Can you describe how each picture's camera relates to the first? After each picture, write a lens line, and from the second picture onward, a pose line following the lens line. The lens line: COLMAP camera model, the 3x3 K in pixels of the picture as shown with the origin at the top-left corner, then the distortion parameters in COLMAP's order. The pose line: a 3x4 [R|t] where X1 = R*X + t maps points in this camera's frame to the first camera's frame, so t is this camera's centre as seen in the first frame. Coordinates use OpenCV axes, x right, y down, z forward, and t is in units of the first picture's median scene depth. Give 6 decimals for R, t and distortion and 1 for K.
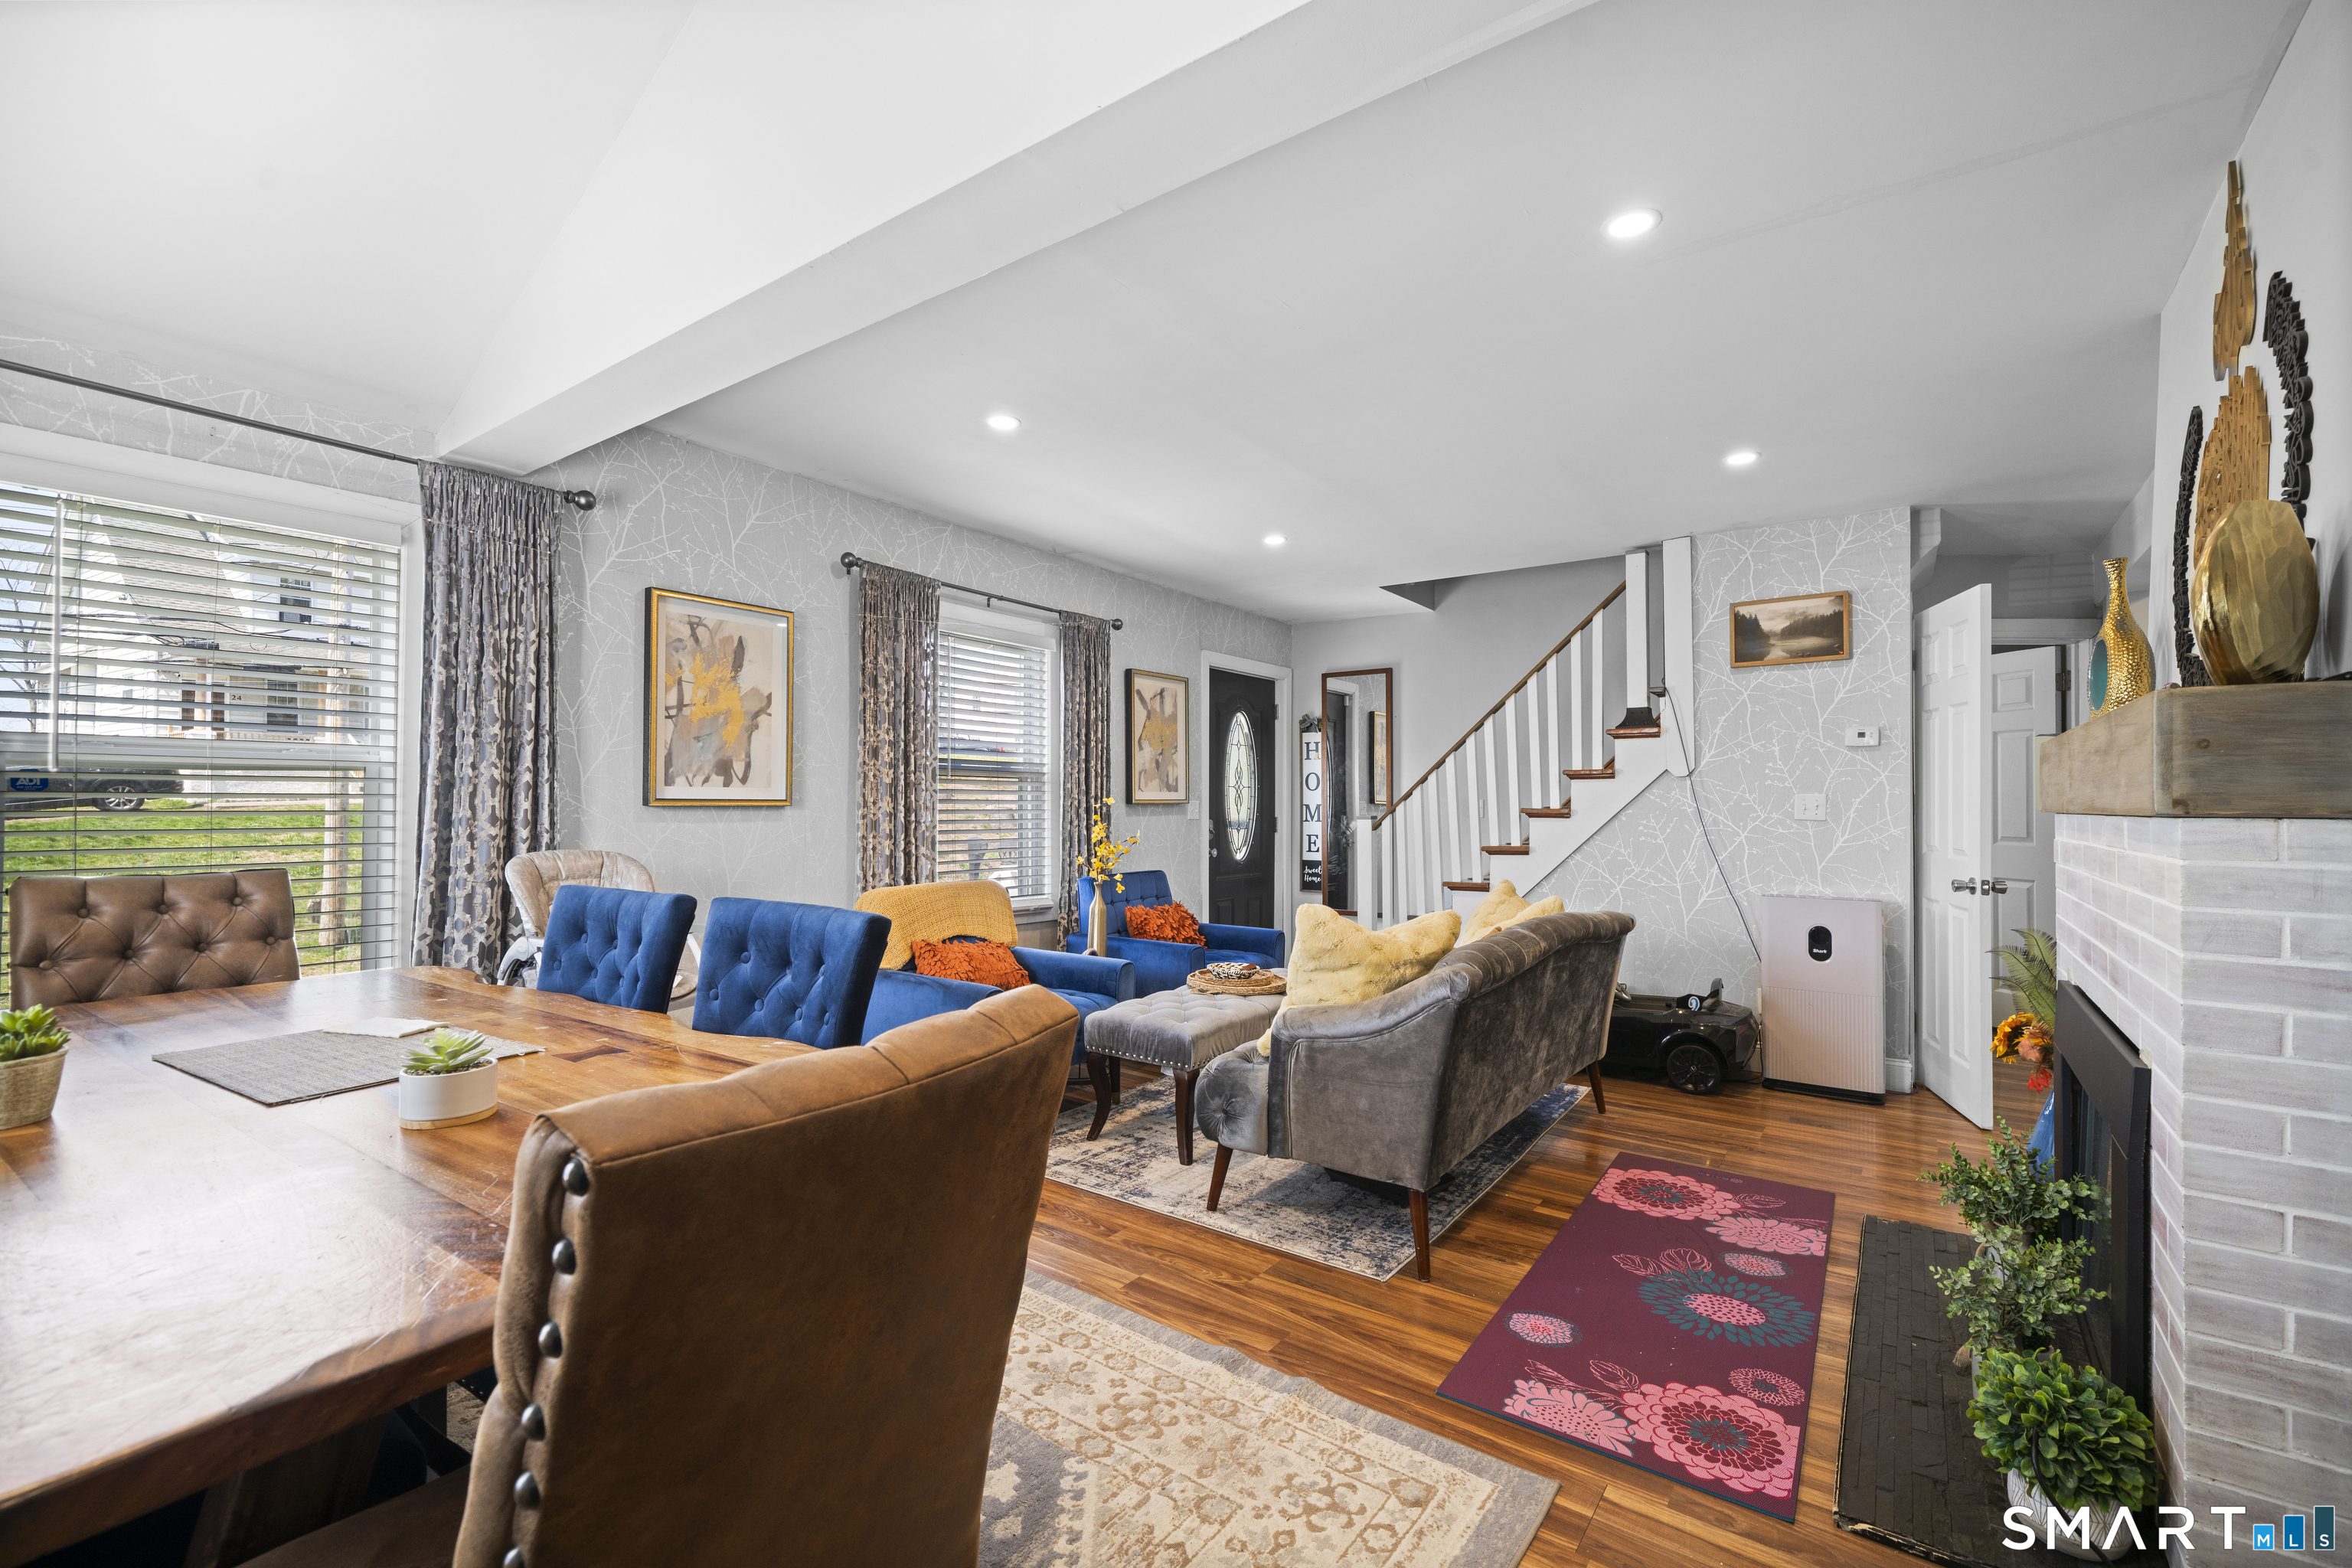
lens RADIAL K [[992.5, 0, 1174.9], [0, 992.5, 787.5], [0, 0, 1]] dist [-0.002260, 0.000078]
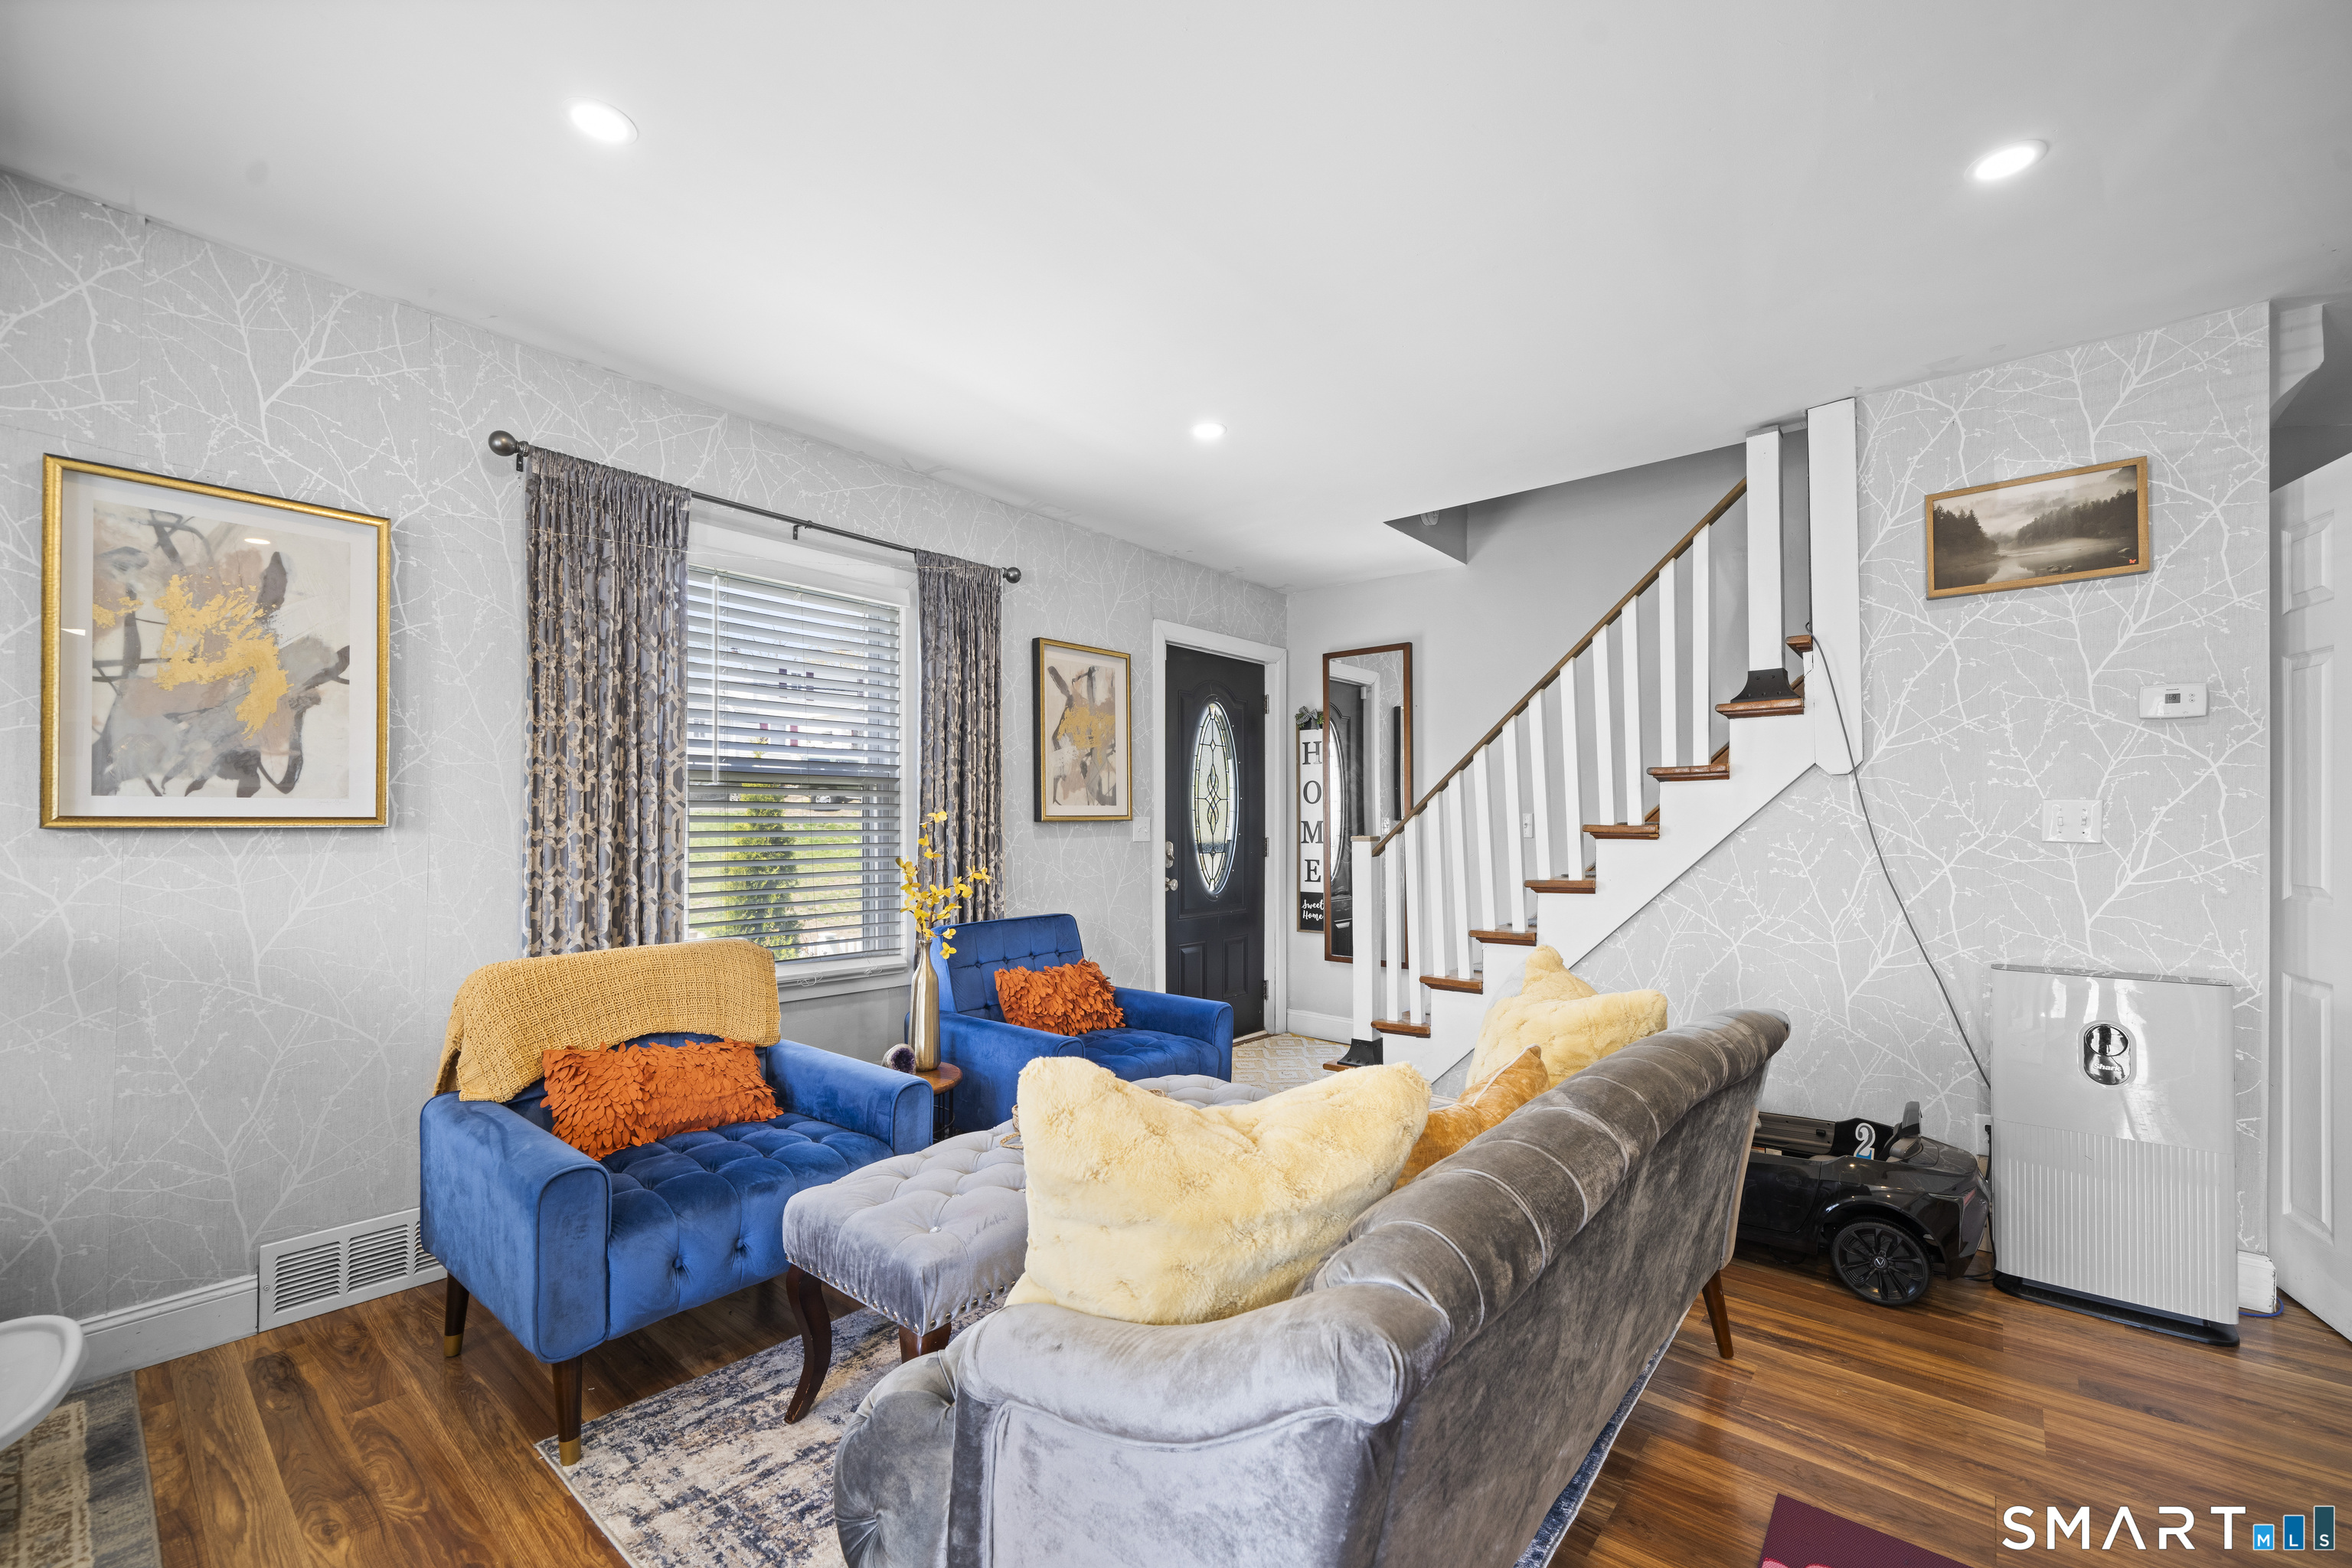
lens RADIAL K [[949.7, 0, 1181.3], [0, 949.7, 816.9], [0, 0, 1]] dist [-0.000819, -0.000784]
pose [[0.997530, -0.005523, -0.070023, 0.137484], [0.006295, 0.999922, 0.010820, 0.007588], [0.069958, -0.011234, 0.997487, 0.381013]]
